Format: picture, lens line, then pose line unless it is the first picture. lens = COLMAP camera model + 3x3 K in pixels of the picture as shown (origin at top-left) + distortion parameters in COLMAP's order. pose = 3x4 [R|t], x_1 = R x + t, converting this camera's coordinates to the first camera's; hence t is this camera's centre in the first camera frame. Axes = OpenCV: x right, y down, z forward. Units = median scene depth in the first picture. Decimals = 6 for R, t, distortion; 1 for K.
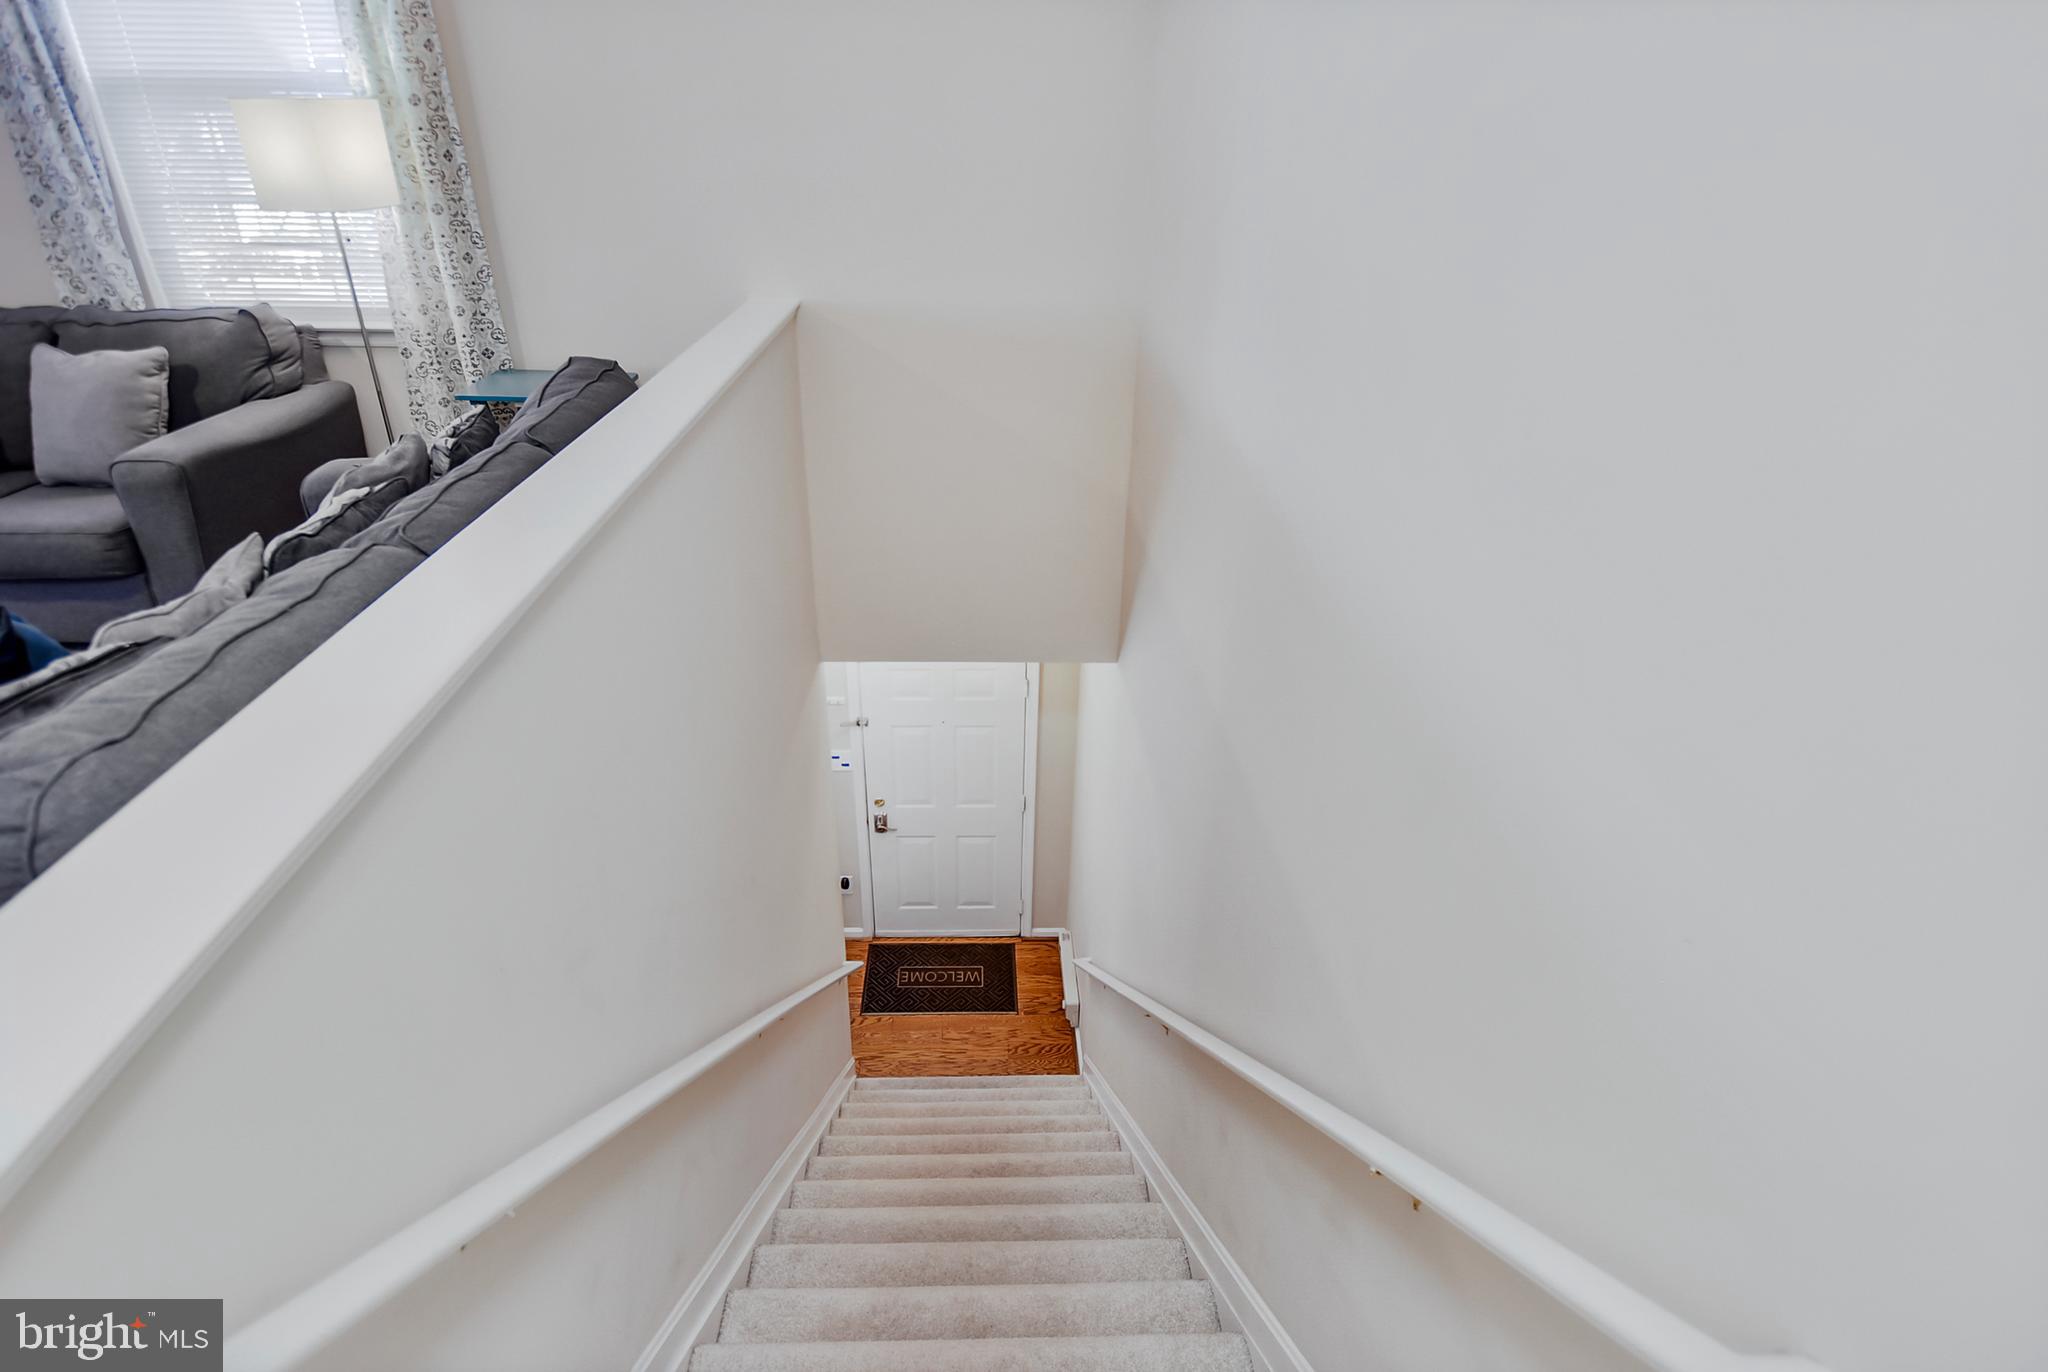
lens RADIAL K [[1061.6, 0, 1024.0], [0, 1061.6, 686.0], [0, 0, 1]] dist [-0.011033, -0.001473]
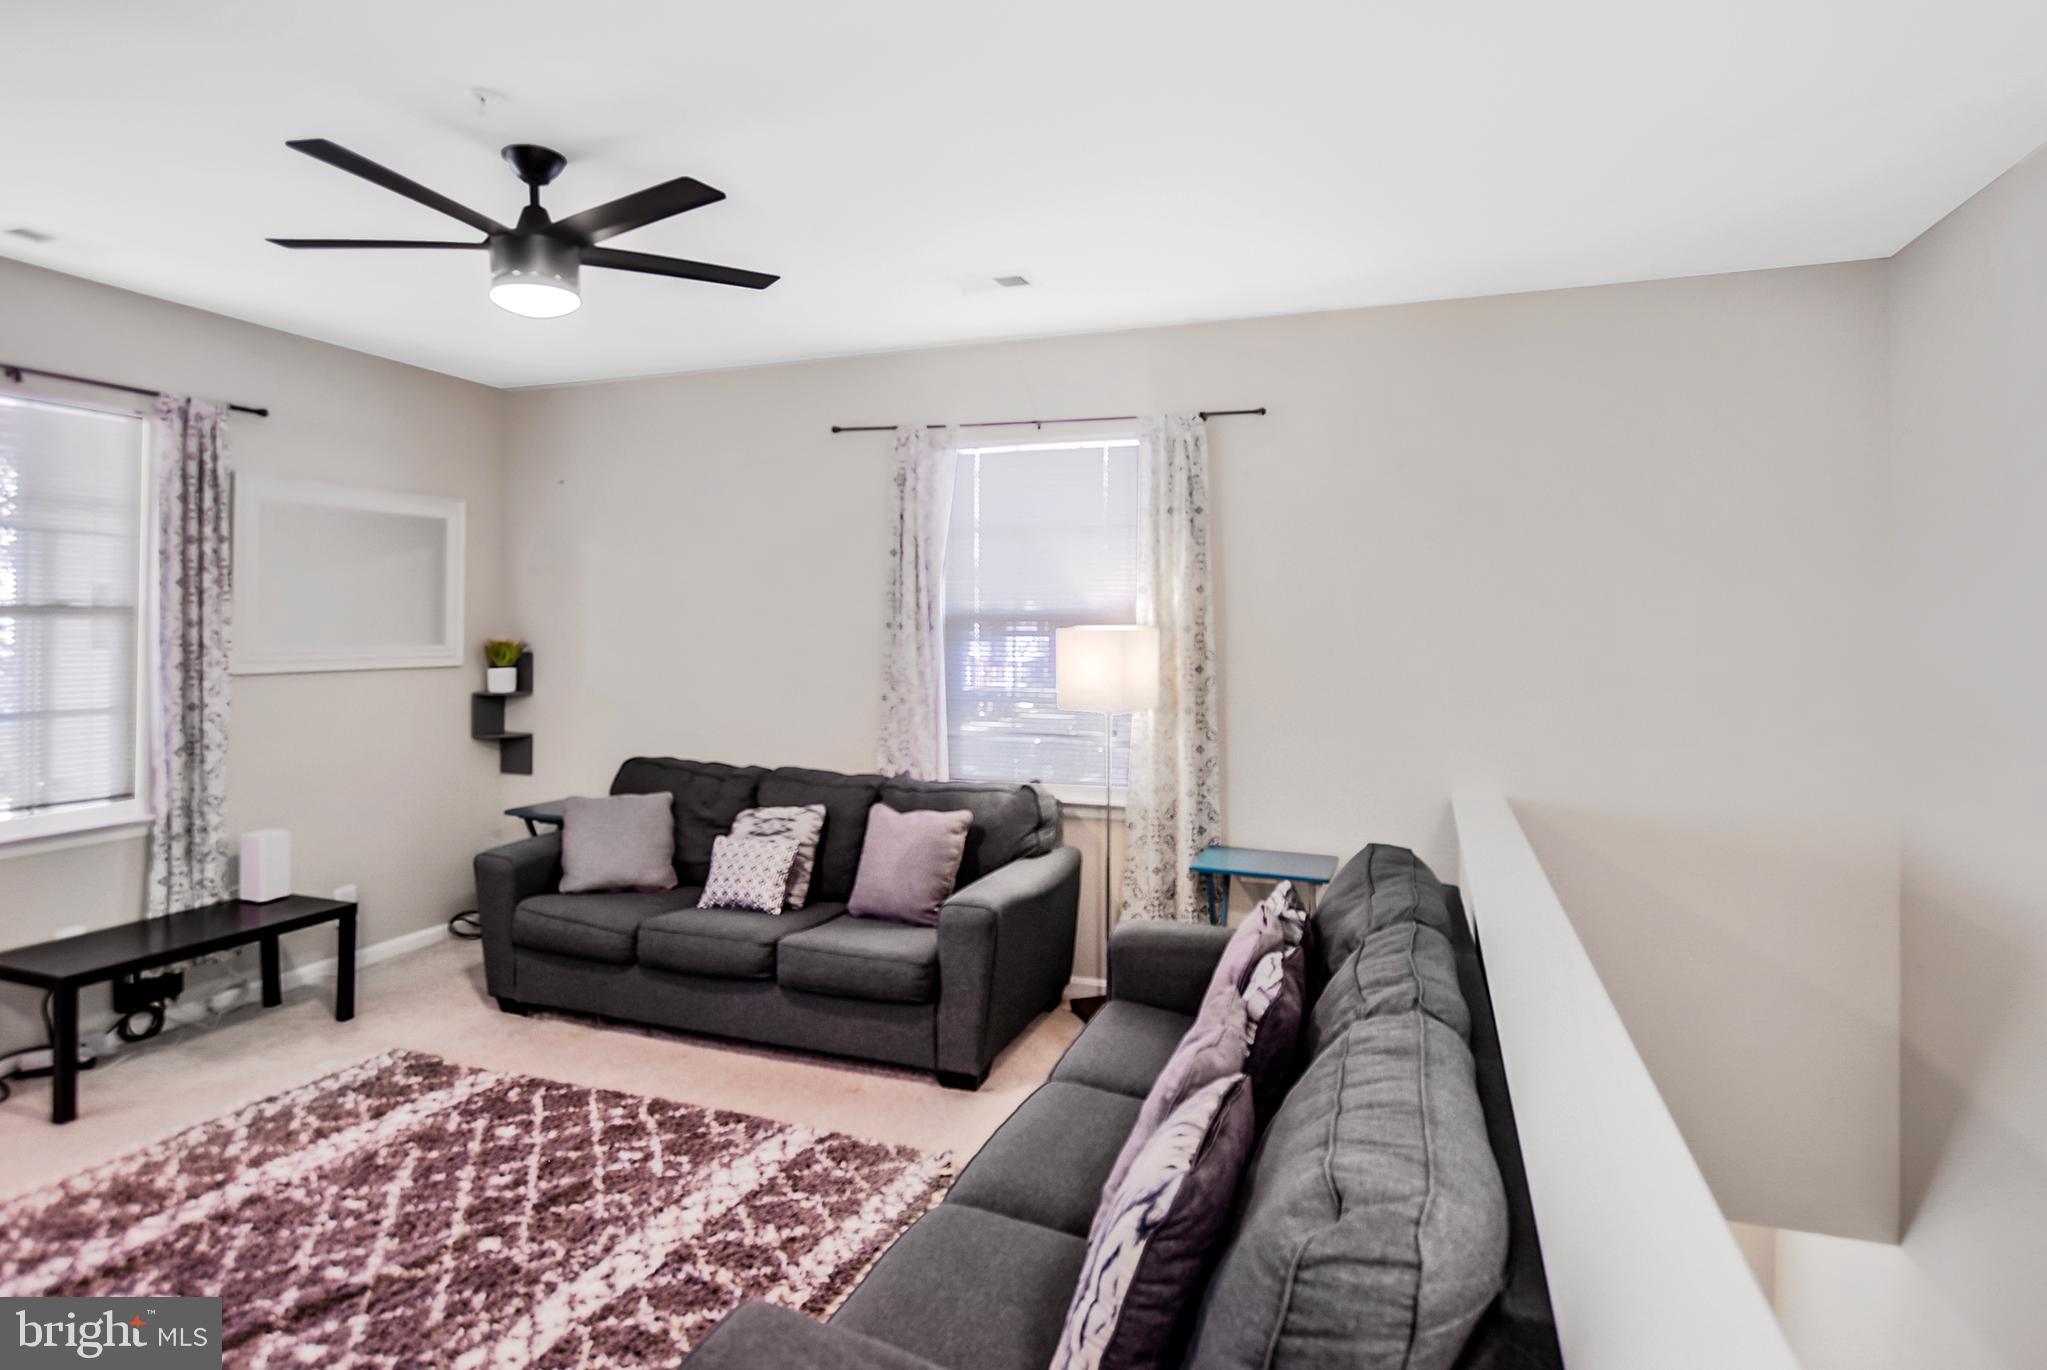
lens RADIAL K [[1061.1, 0, 1023.5], [0, 1061.1, 685.0], [0, 0, 1]] dist [-0.011033, -0.001473]
pose [[0.932342, 0.004904, -0.361546, -0.307449], [-0.158872, 0.903773, -0.397435, 0.020230], [0.324806, 0.427984, 0.843404, -0.067361]]
